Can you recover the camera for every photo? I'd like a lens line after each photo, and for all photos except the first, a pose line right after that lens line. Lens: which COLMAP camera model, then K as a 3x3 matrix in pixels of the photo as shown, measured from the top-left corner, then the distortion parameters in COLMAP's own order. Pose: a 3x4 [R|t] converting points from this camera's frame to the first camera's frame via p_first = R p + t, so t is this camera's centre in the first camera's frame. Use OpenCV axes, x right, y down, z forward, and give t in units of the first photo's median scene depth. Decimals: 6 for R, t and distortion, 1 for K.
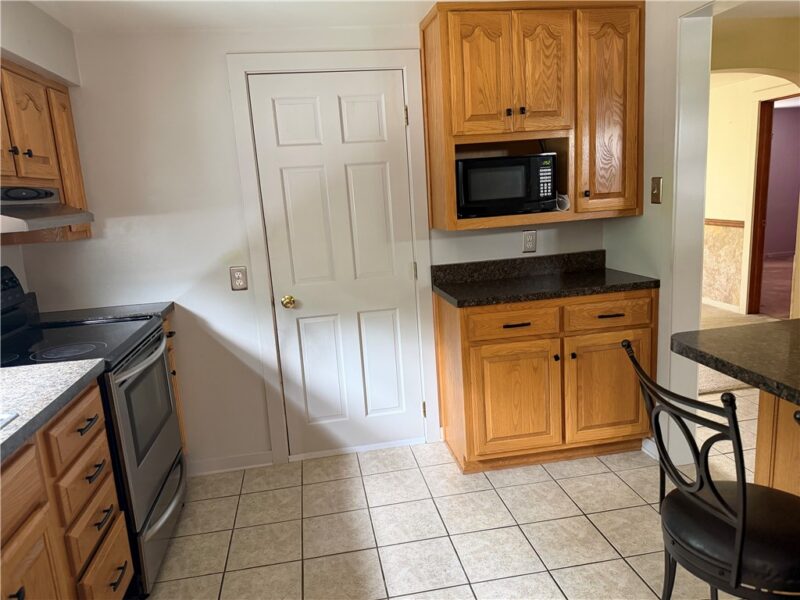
lens RADIAL K [[557.8, 0, 393.8], [0, 557.8, 302.2], [0, 0, 1]] dist [0.082988, -0.106562]
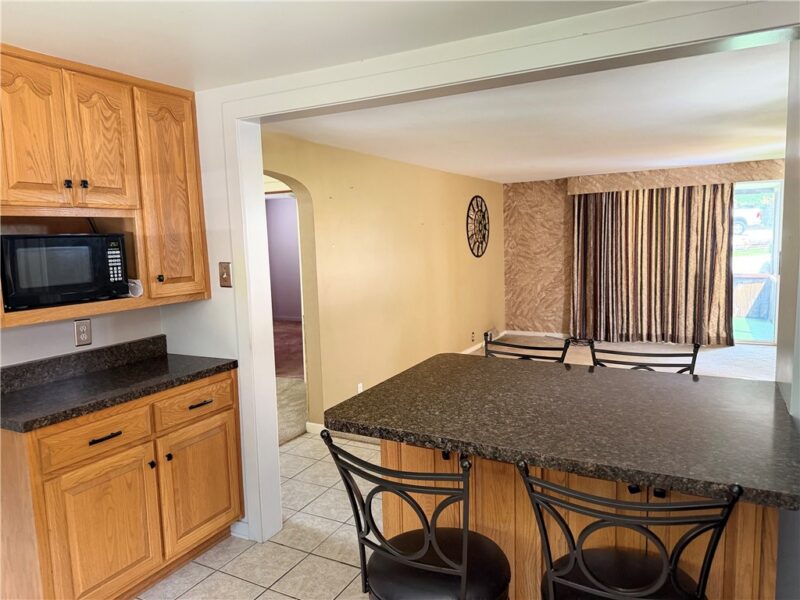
lens RADIAL K [[567.7, 0, 400.0], [0, 567.7, 300.0], [0, 0, 1]] dist [0.005389, 0.000170]
pose [[0.618770, -0.045555, 0.784250, -0.150801], [0.148207, 0.987159, -0.059593, -0.042899], [-0.771465, 0.153106, 0.617576, 0.123440]]
